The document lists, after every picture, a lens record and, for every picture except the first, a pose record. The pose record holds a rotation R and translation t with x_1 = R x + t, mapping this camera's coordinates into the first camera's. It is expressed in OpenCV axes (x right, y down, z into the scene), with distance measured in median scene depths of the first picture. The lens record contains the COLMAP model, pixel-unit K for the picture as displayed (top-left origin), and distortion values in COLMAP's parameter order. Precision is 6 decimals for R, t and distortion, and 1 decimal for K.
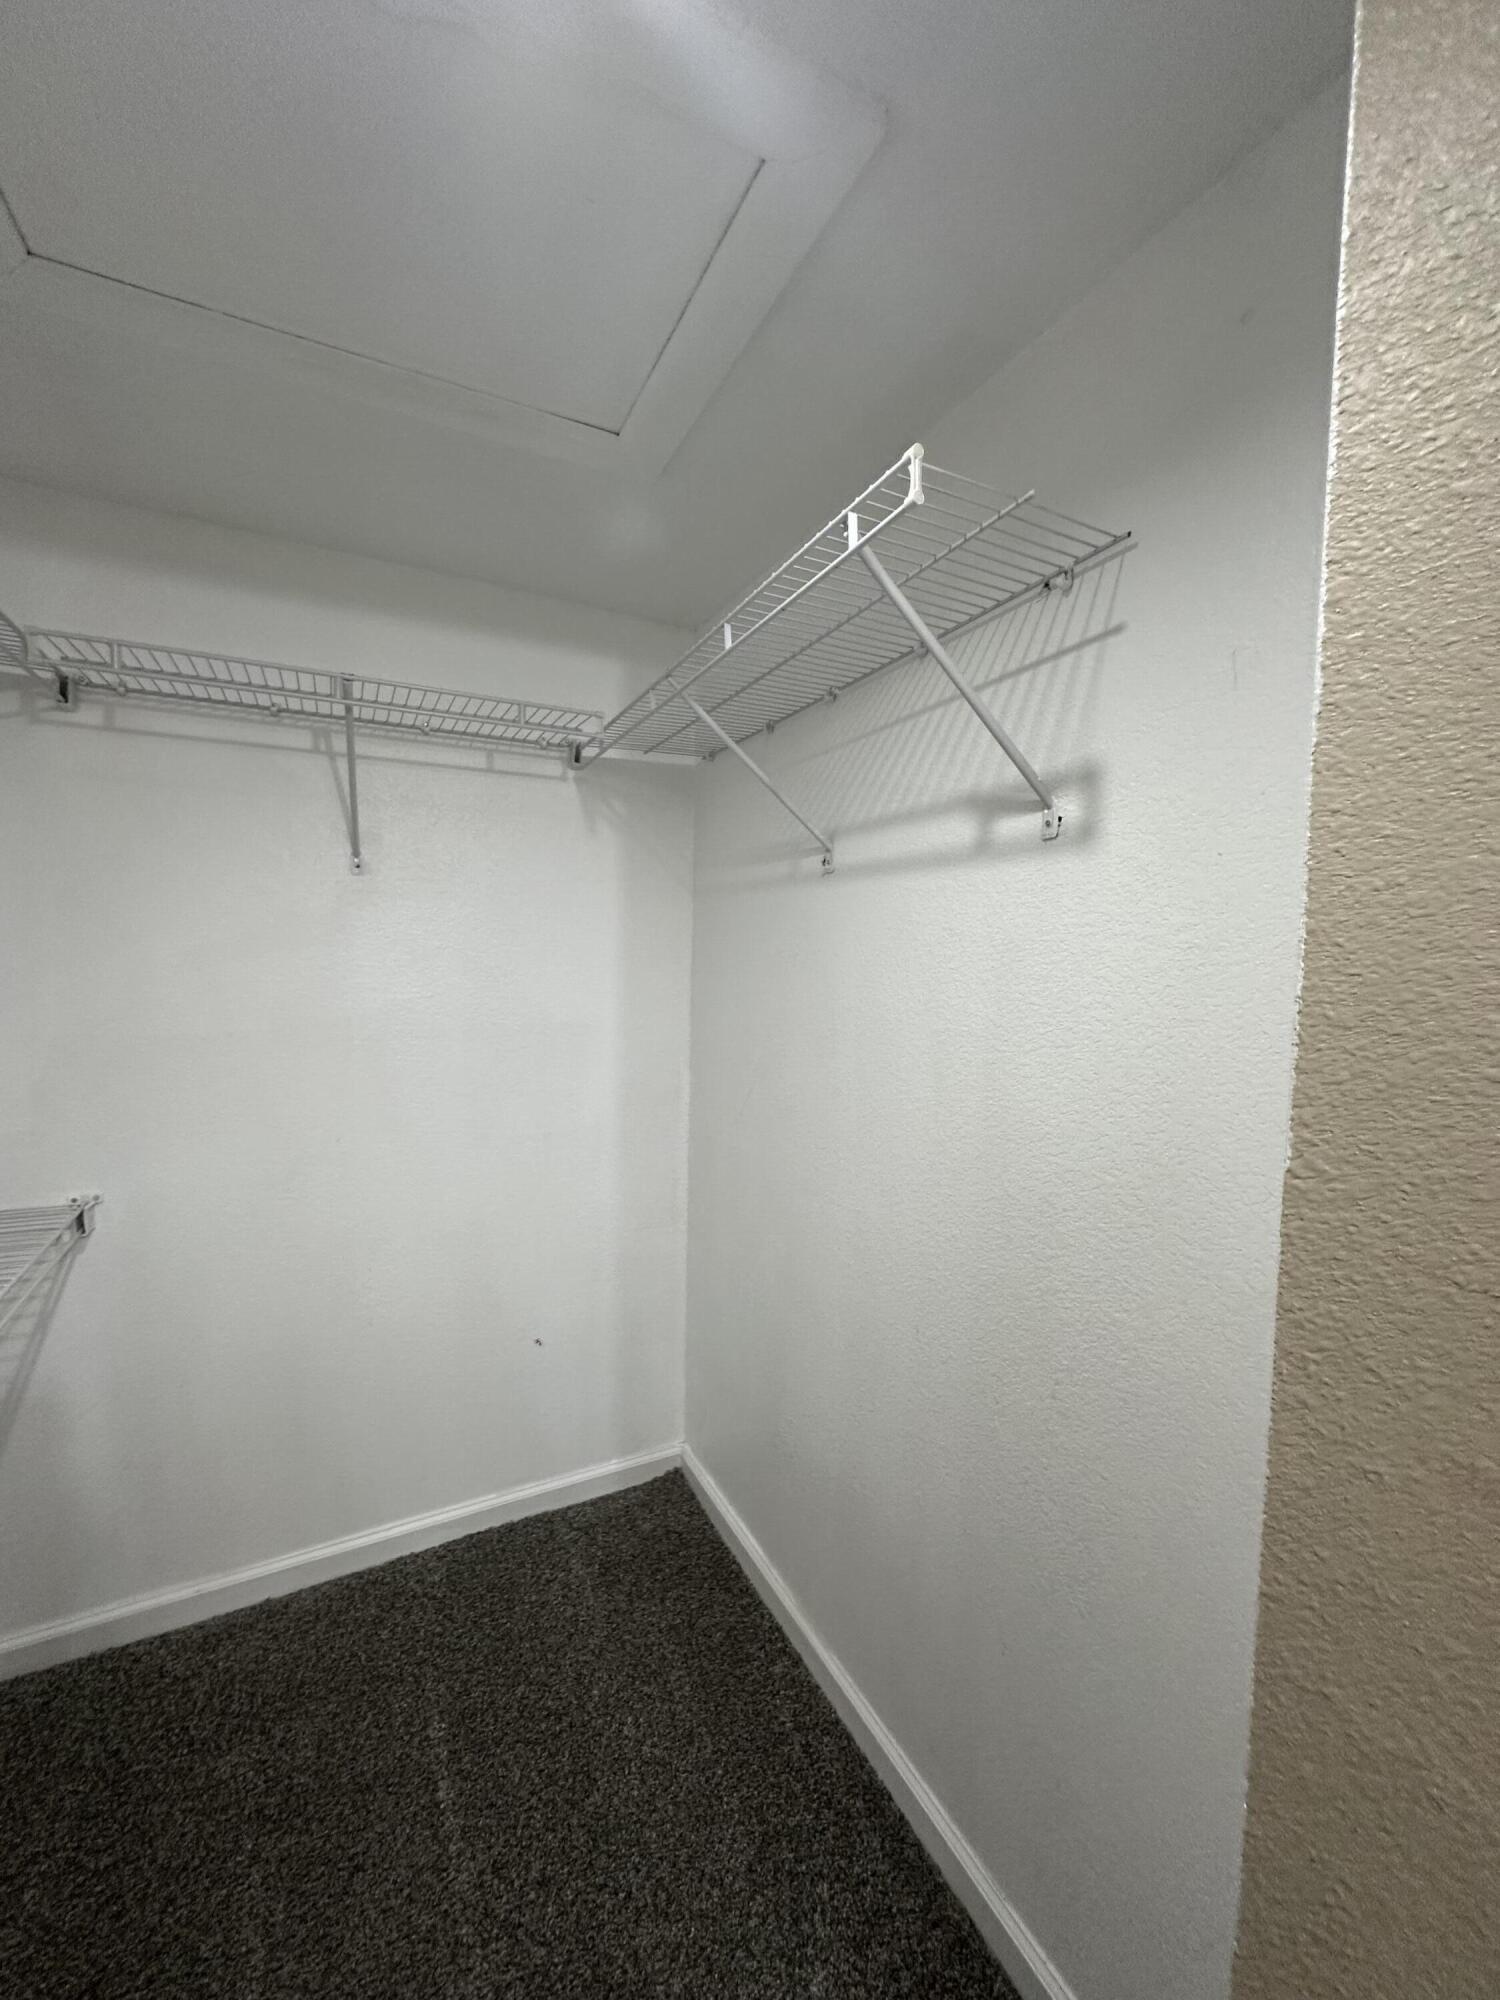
lens RADIAL K [[797.8, 0, 750.5], [0, 797.8, 1001.0], [0, 0, 1]] dist [-0.007511, 0.002053]
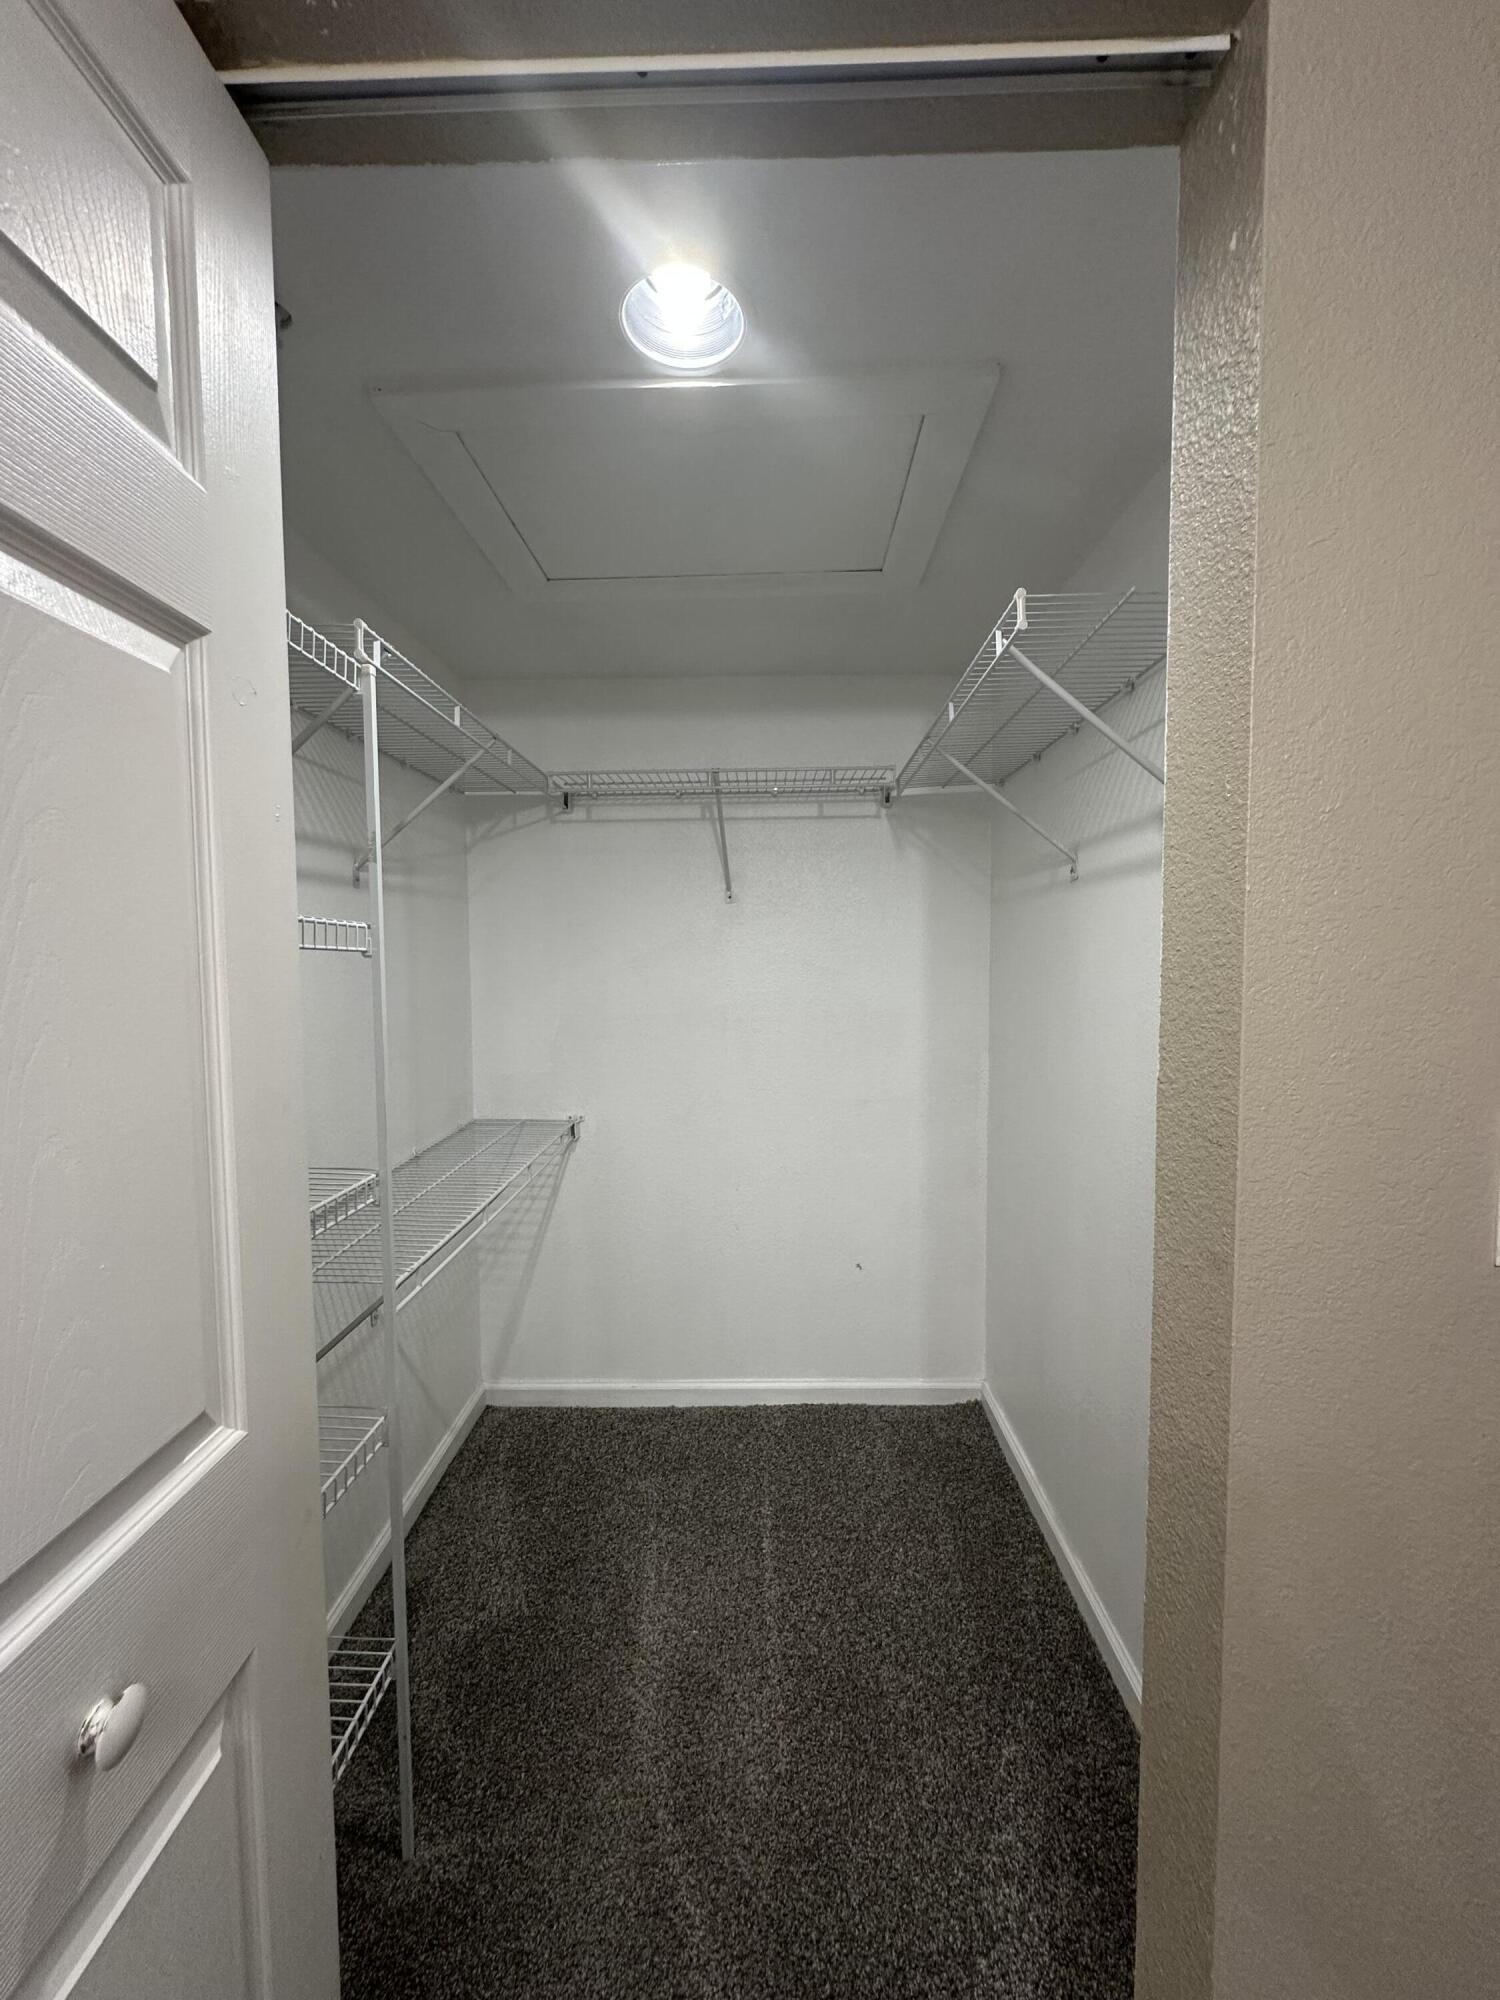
lens RADIAL K [[792.1, 0, 748.7], [0, 792.1, 1004.9], [0, 0, 1]] dist [-0.004363, 0.000532]
pose [[0.878788, 0.003517, -0.477200, 0.213246], [-0.004480, 0.999990, -0.000882, 0.022484], [0.477192, 0.002913, 0.878794, -0.219598]]
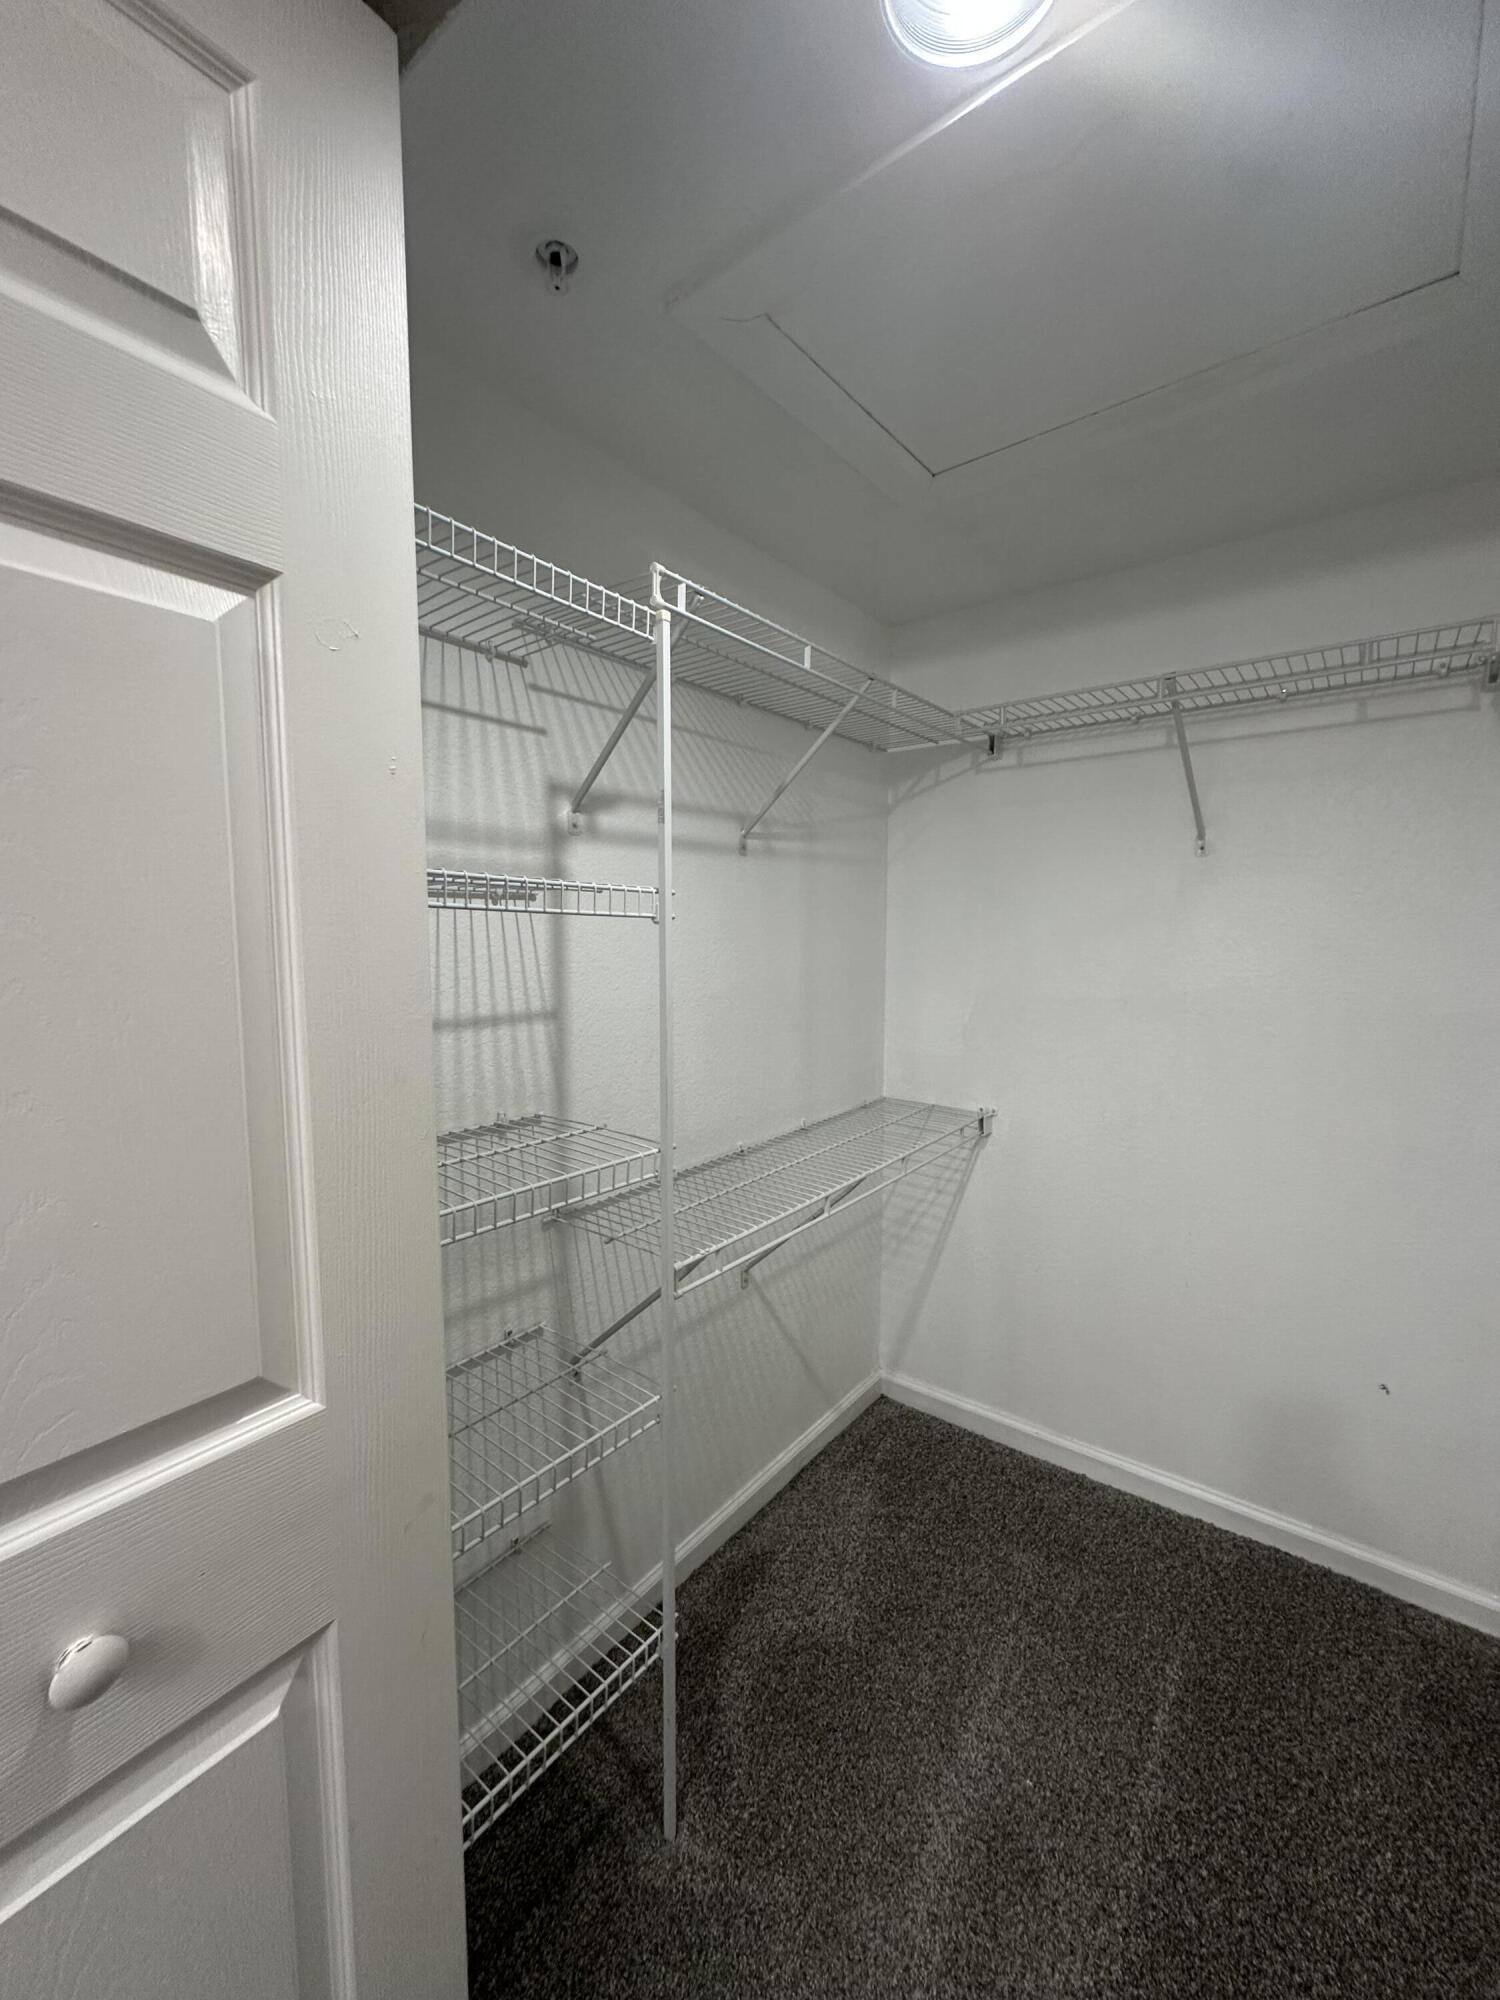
lens RADIAL K [[797.8, 0, 750.5], [0, 797.8, 1001.0], [0, 0, 1]] dist [-0.007511, 0.002053]
pose [[0.418827, 0.063575, -0.905838, 0.231795], [-0.048024, 0.997701, 0.047818, 0.010467], [0.906796, 0.023474, 0.420917, 0.027591]]
